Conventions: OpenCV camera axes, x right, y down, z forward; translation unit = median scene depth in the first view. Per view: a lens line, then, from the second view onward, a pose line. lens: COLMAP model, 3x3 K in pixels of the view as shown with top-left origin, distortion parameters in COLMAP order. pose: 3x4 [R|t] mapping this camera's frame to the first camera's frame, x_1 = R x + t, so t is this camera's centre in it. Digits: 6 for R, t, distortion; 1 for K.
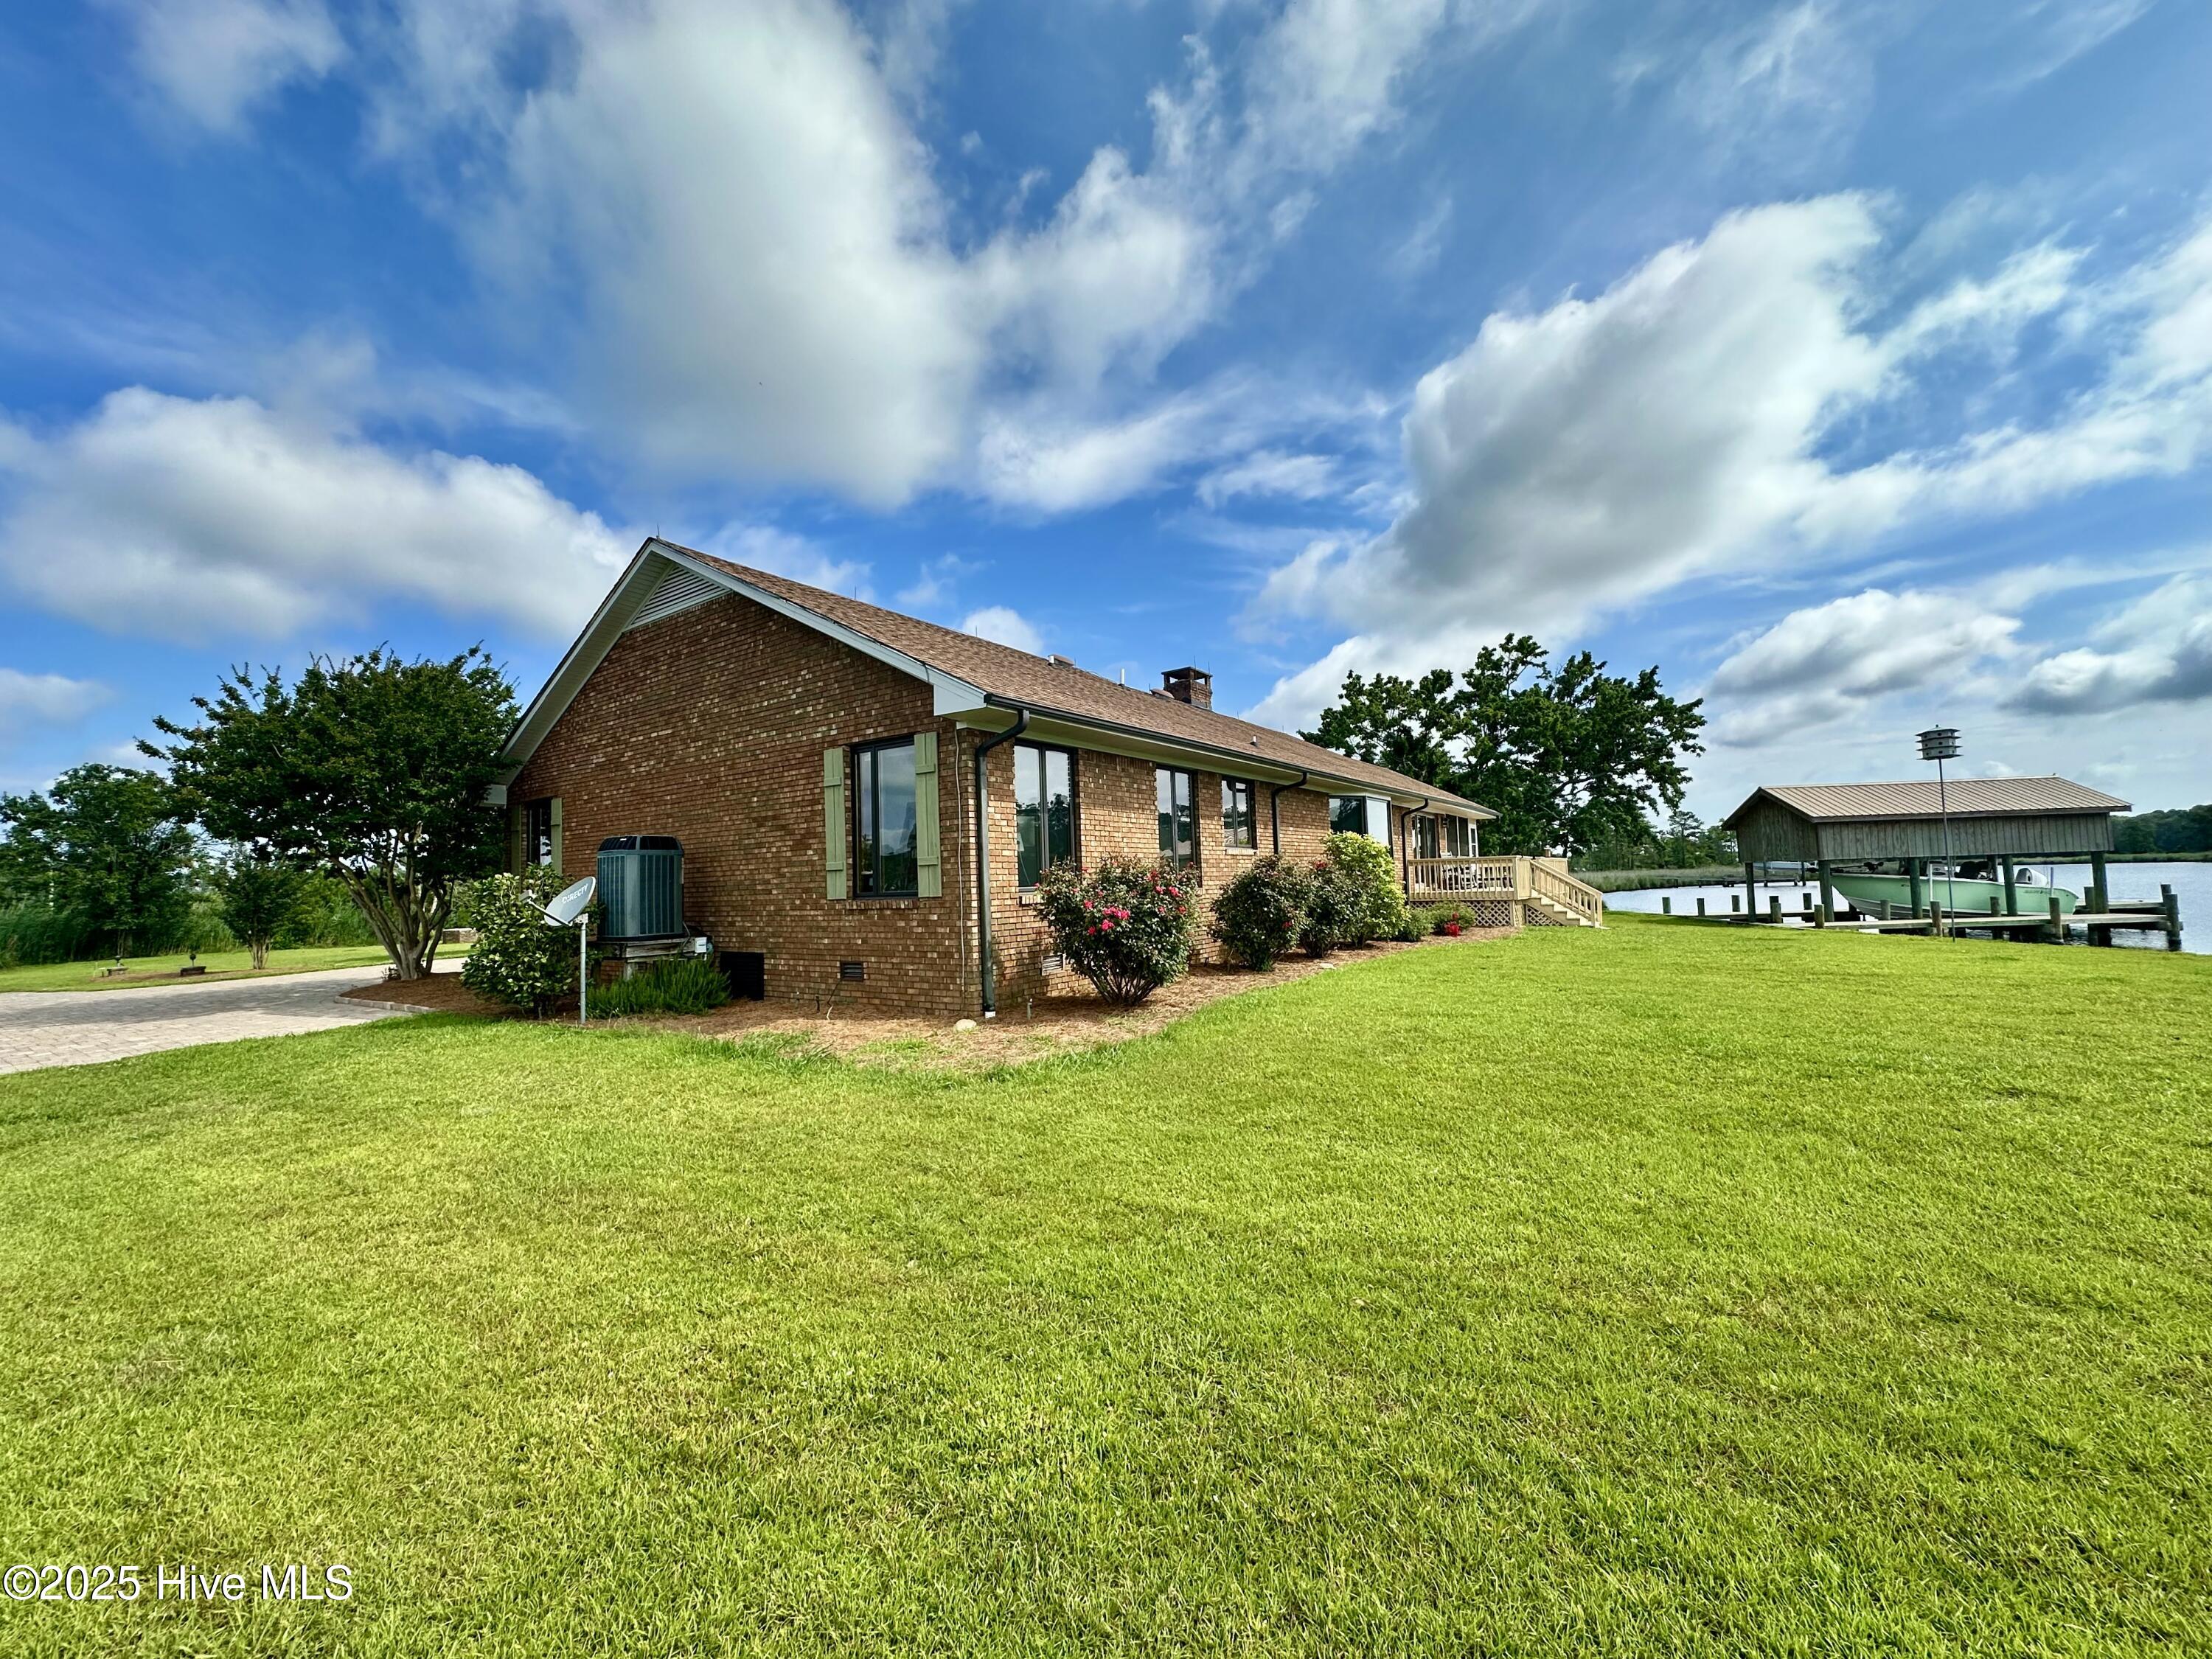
lens RADIAL K [[861.5, 0, 1106.0], [0, 861.5, 829.5], [0, 0, 1]] dist [-0.015461, 0.000115]
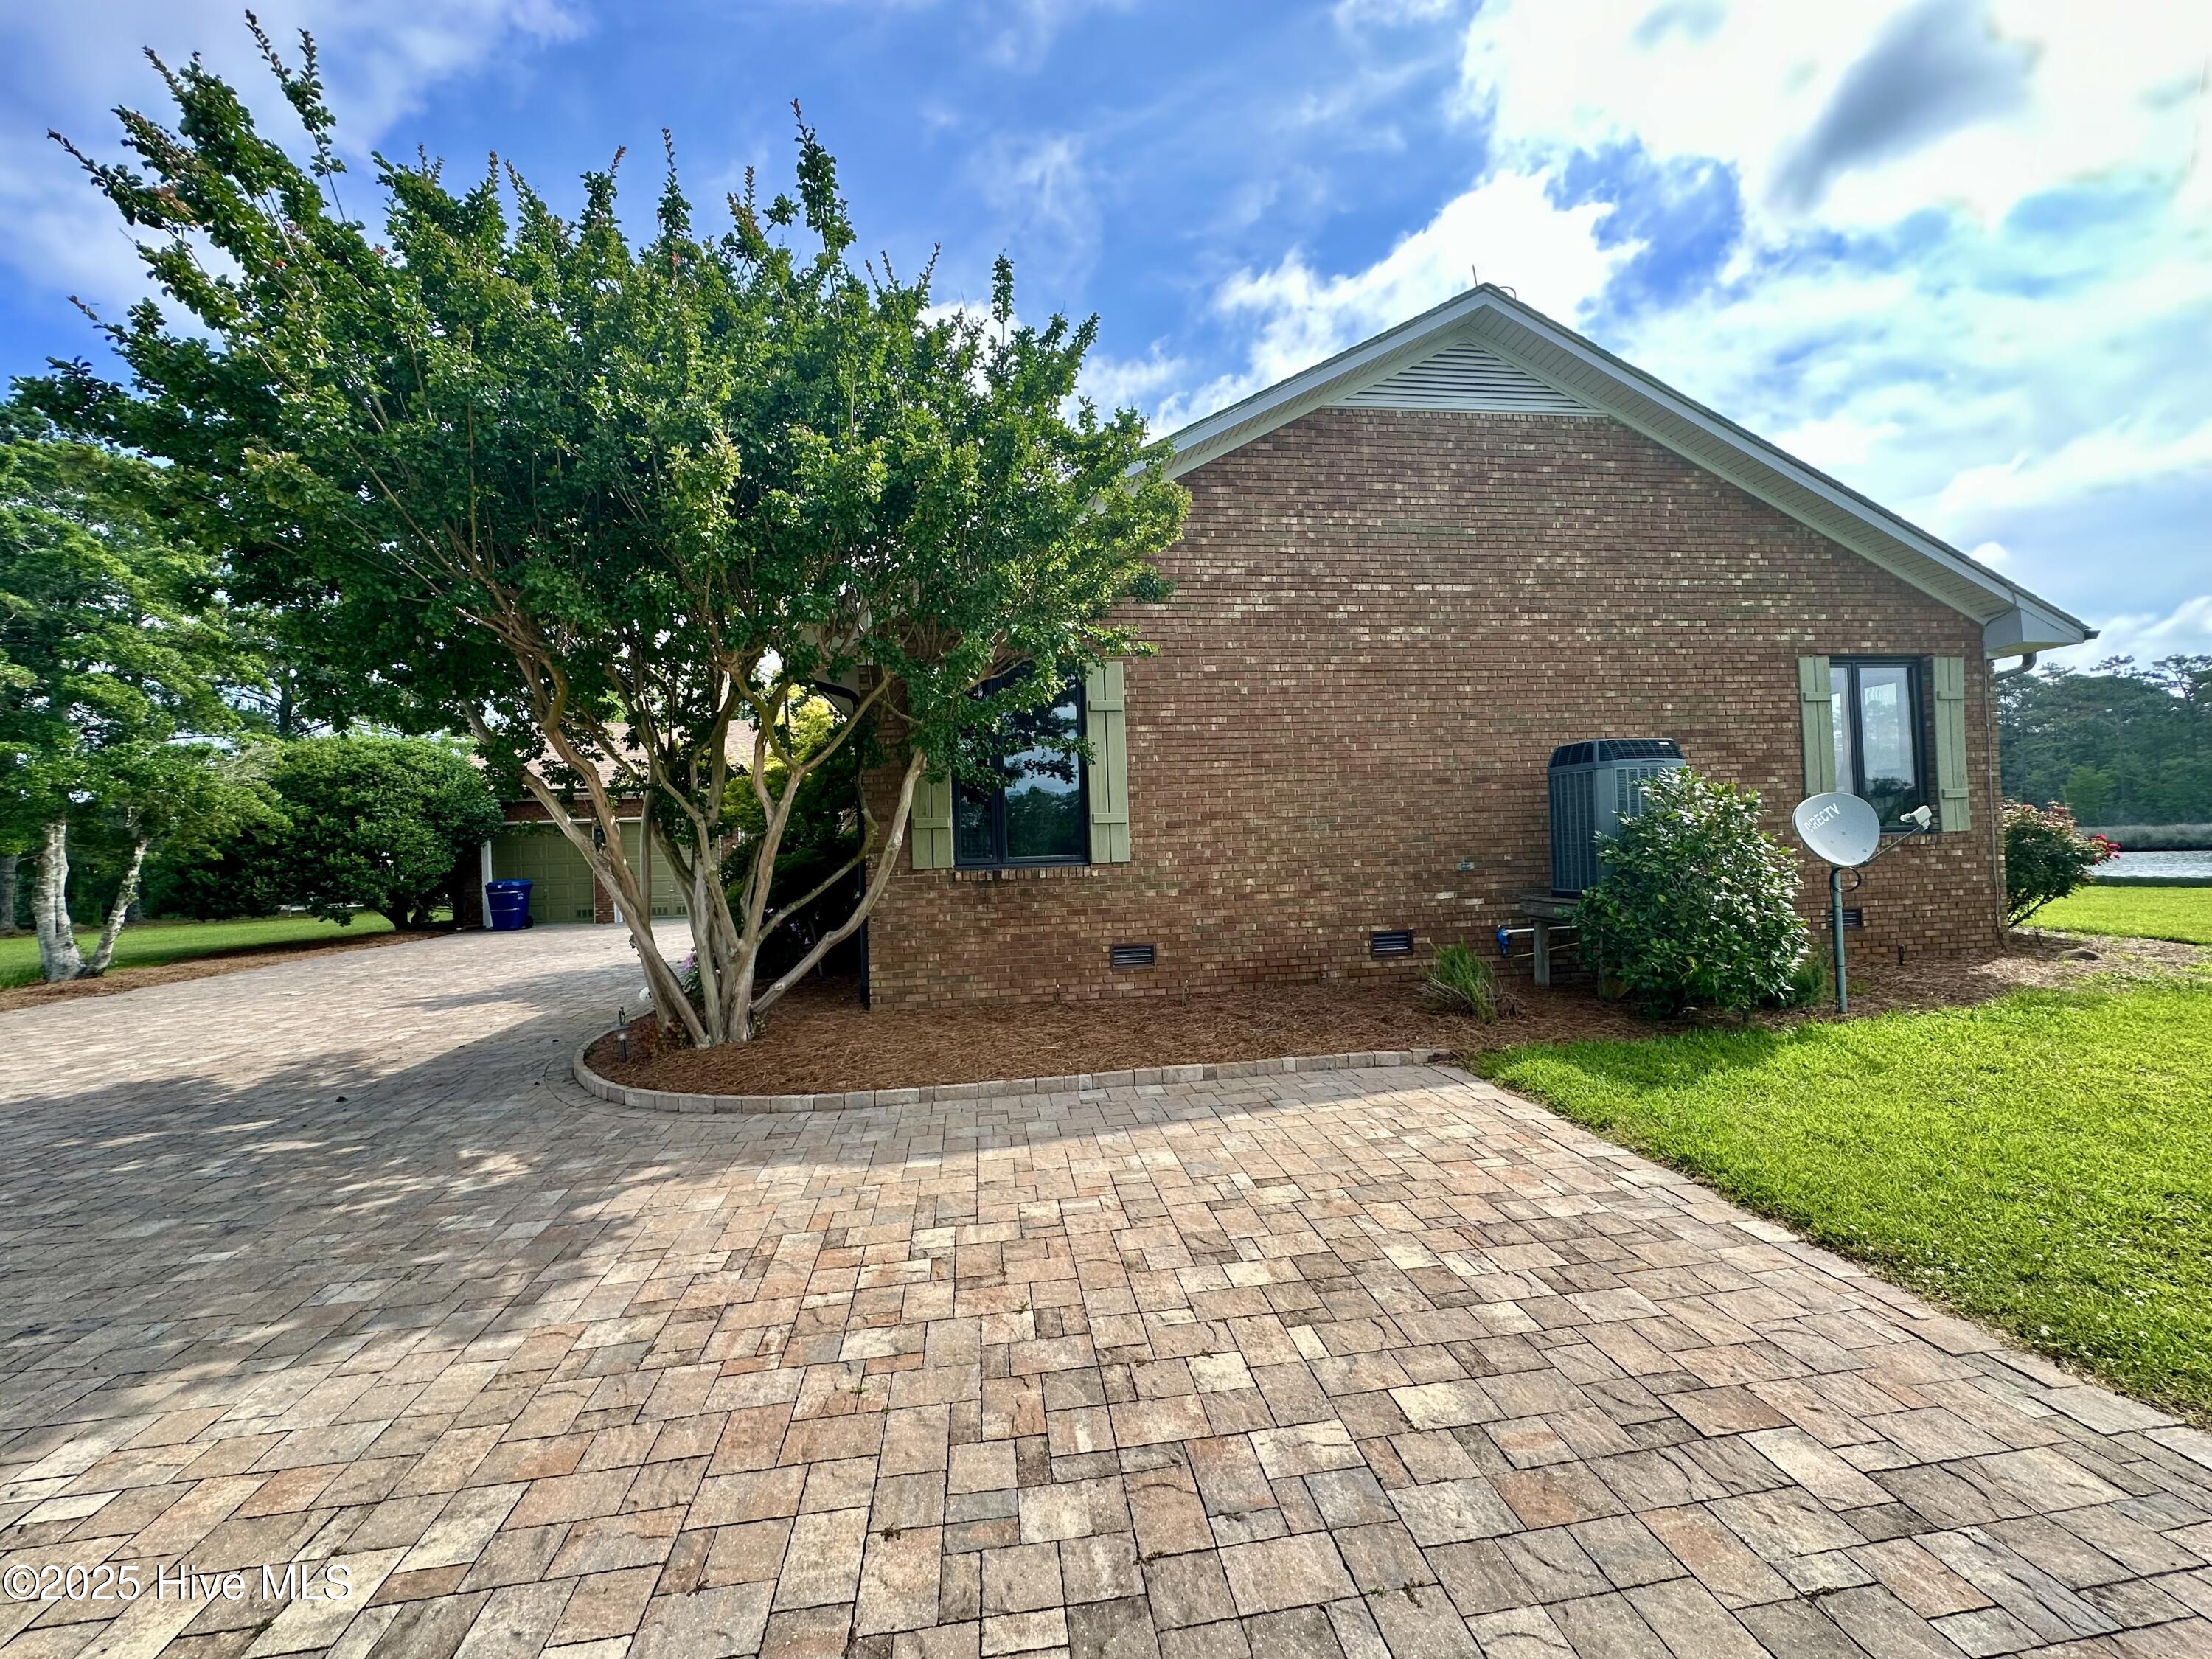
lens RADIAL K [[899.6, 0, 1106.0], [0, 899.6, 829.5], [0, 0, 1]] dist [0.002770, 0.000182]
pose [[0.743488, 0.025625, 0.668259, -1.210872], [-0.032264, 0.999476, -0.002429, 0.084417], [-0.667971, -0.019755, 0.743925, 0.687171]]
